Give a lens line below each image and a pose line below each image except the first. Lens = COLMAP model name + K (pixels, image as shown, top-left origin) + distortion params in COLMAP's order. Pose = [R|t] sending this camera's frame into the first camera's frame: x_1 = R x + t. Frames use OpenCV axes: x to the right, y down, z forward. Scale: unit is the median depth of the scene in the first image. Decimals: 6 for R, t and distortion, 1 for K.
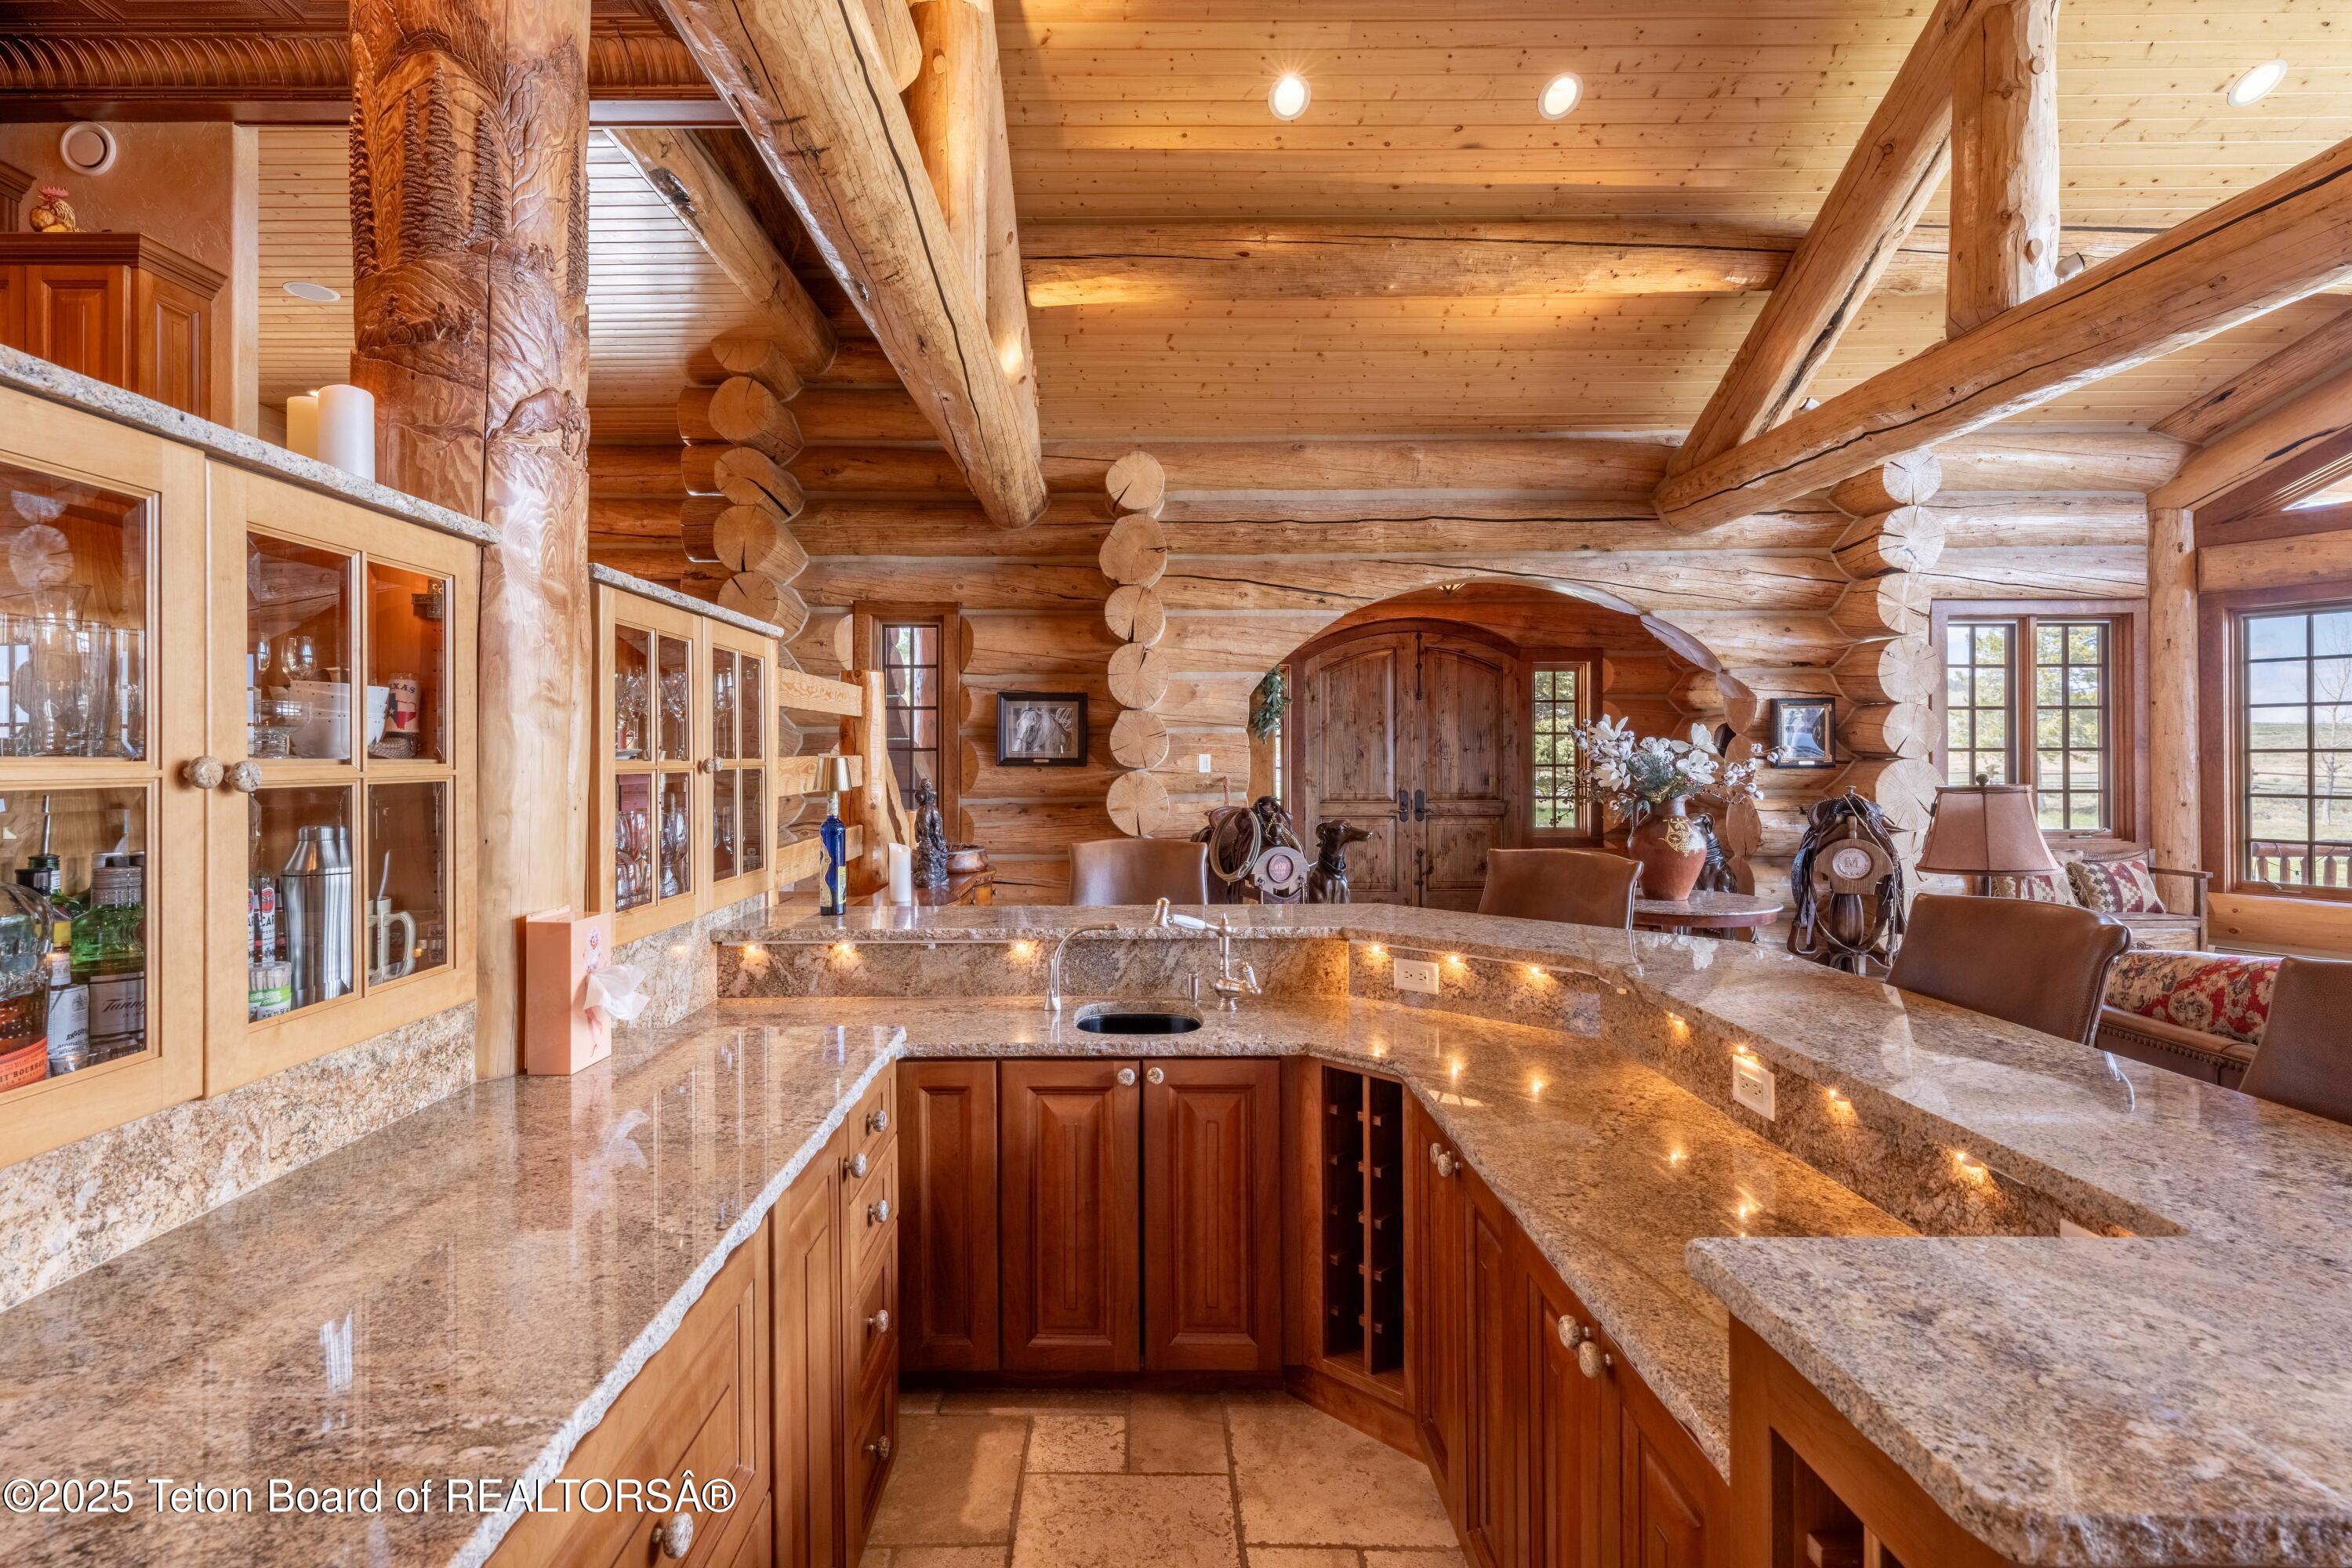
lens RADIAL K [[1137.7, 0, 1157.3], [0, 1137.7, 743.9], [0, 0, 1]] dist [0.003577, 0.000139]
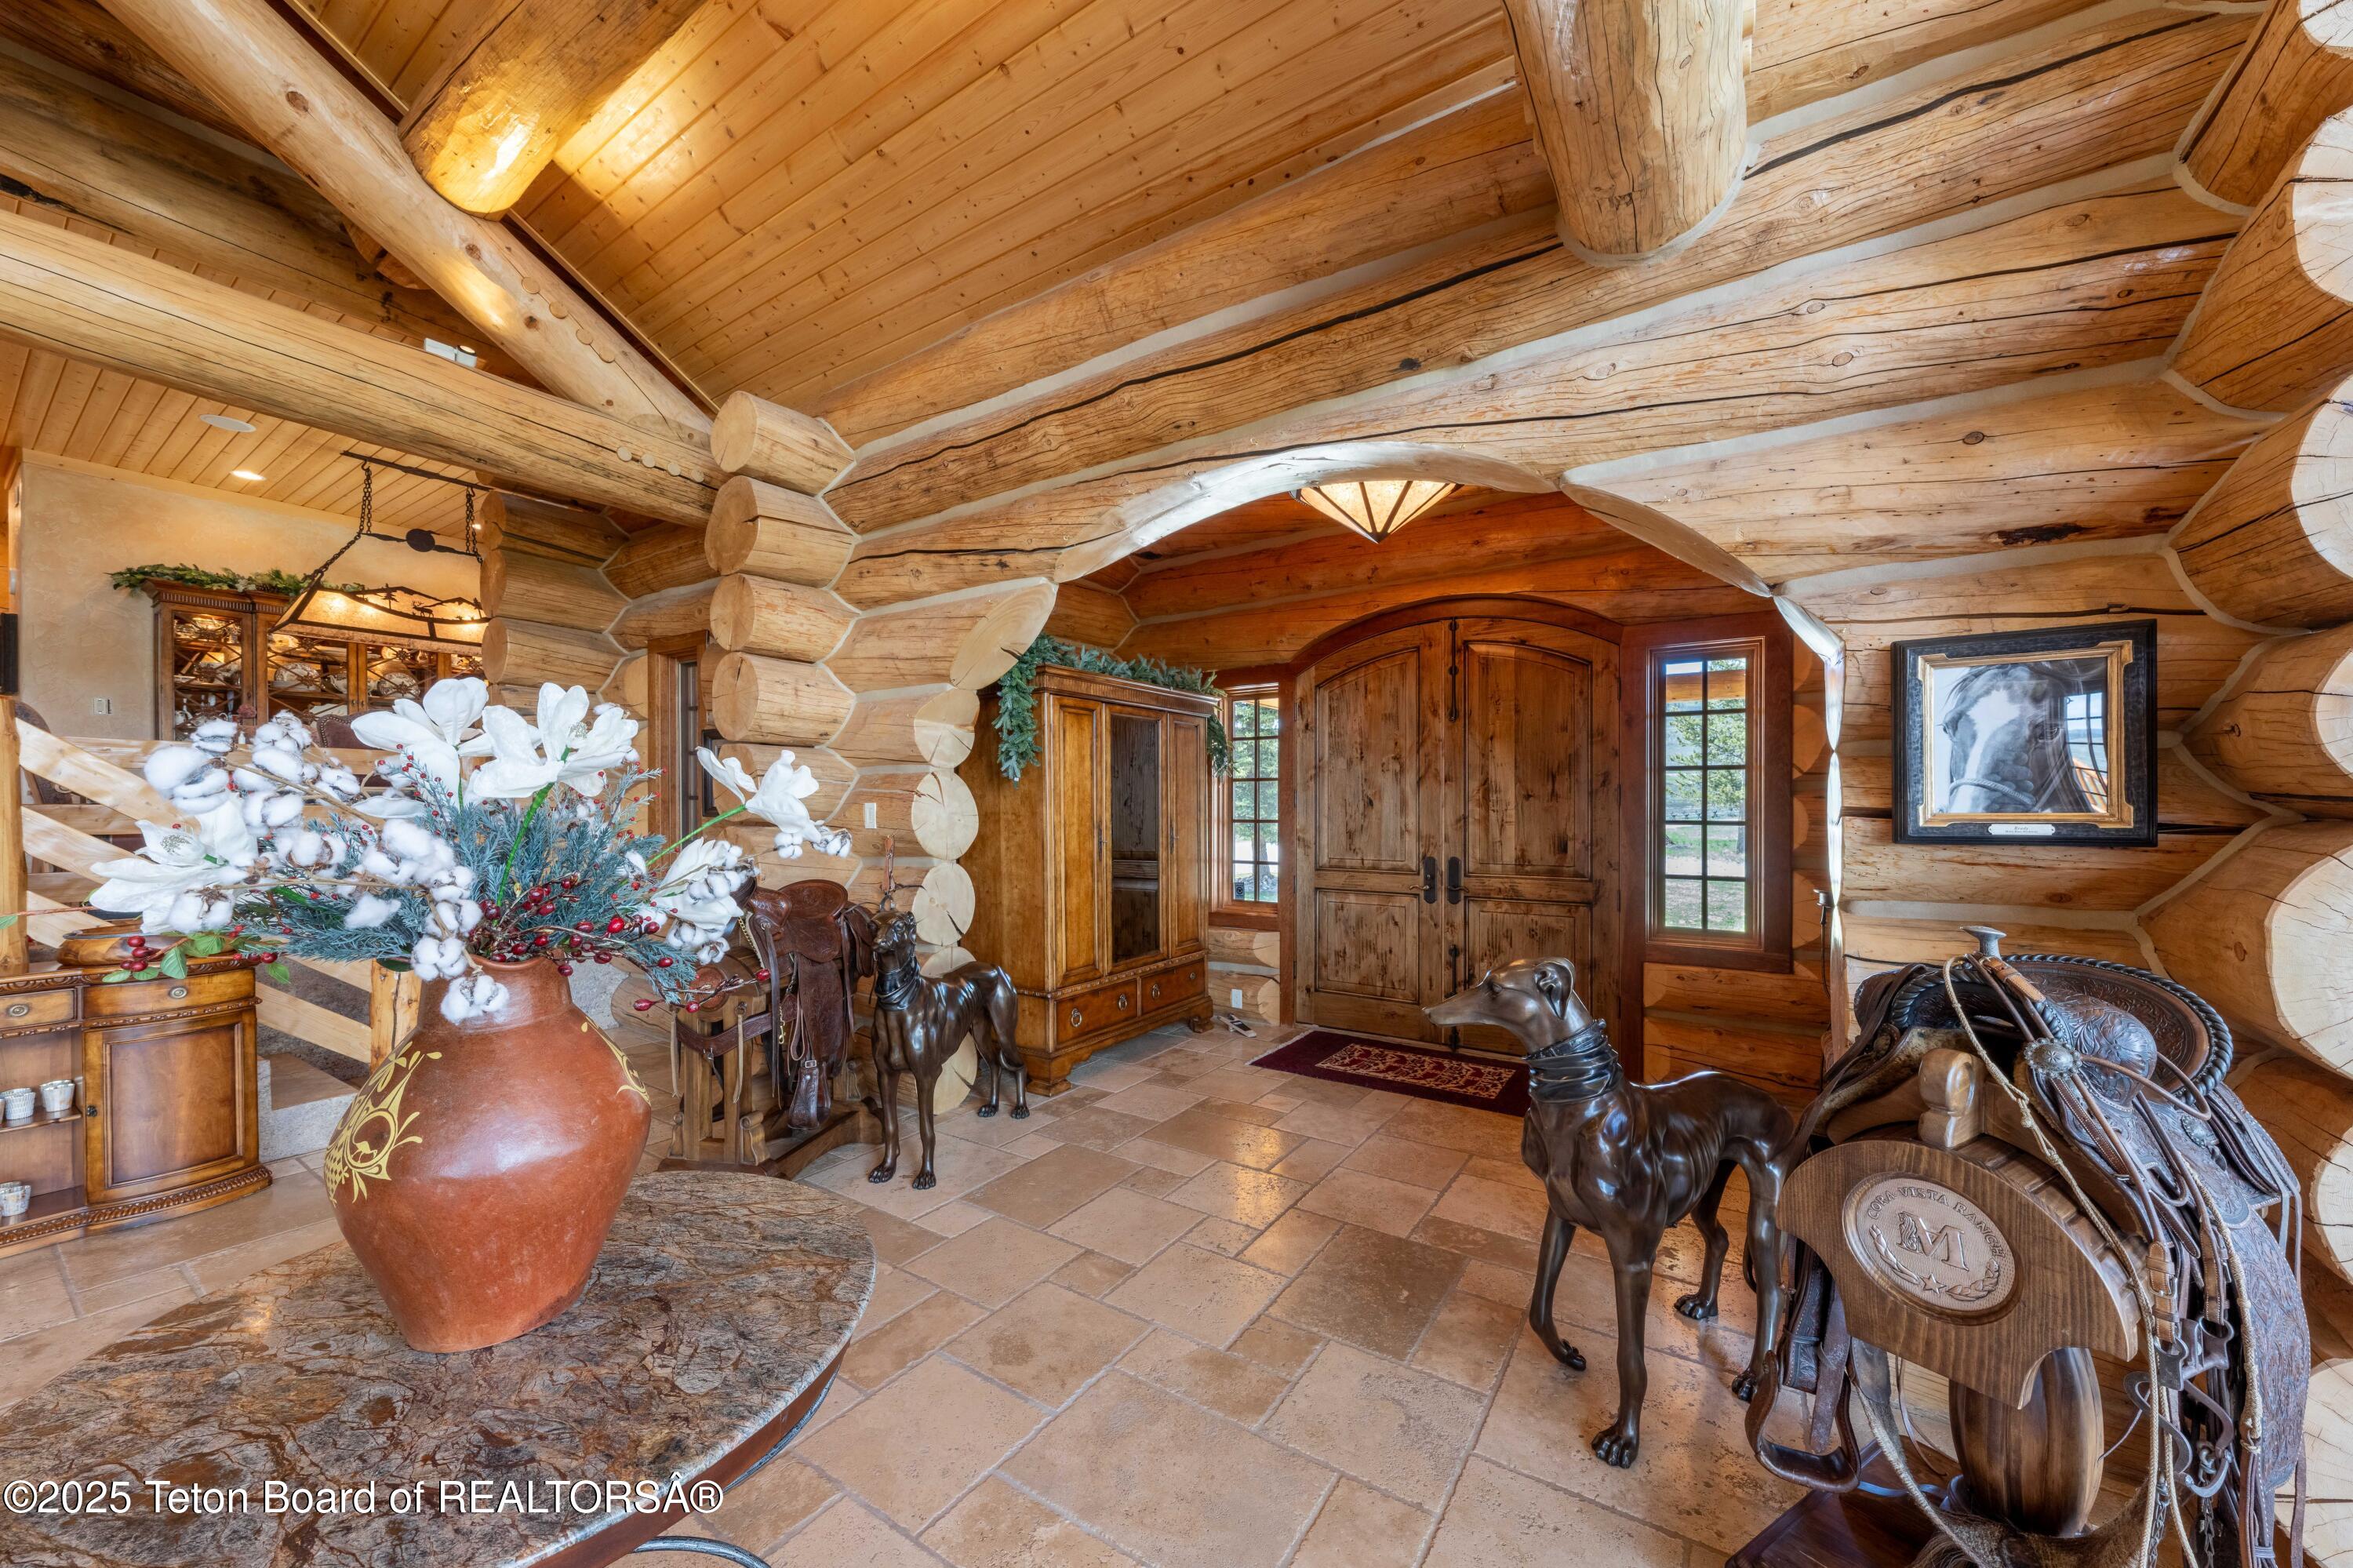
lens RADIAL K [[861.2, 0, 1181.1], [0, 861.2, 812.7], [0, 0, 1]] dist [-0.001424, -0.000087]
pose [[0.833440, 0.003434, -0.552599, 0.376436], [0.007938, 0.999803, 0.018184, 0.003958], [0.552553, -0.019542, 0.833249, 0.492570]]
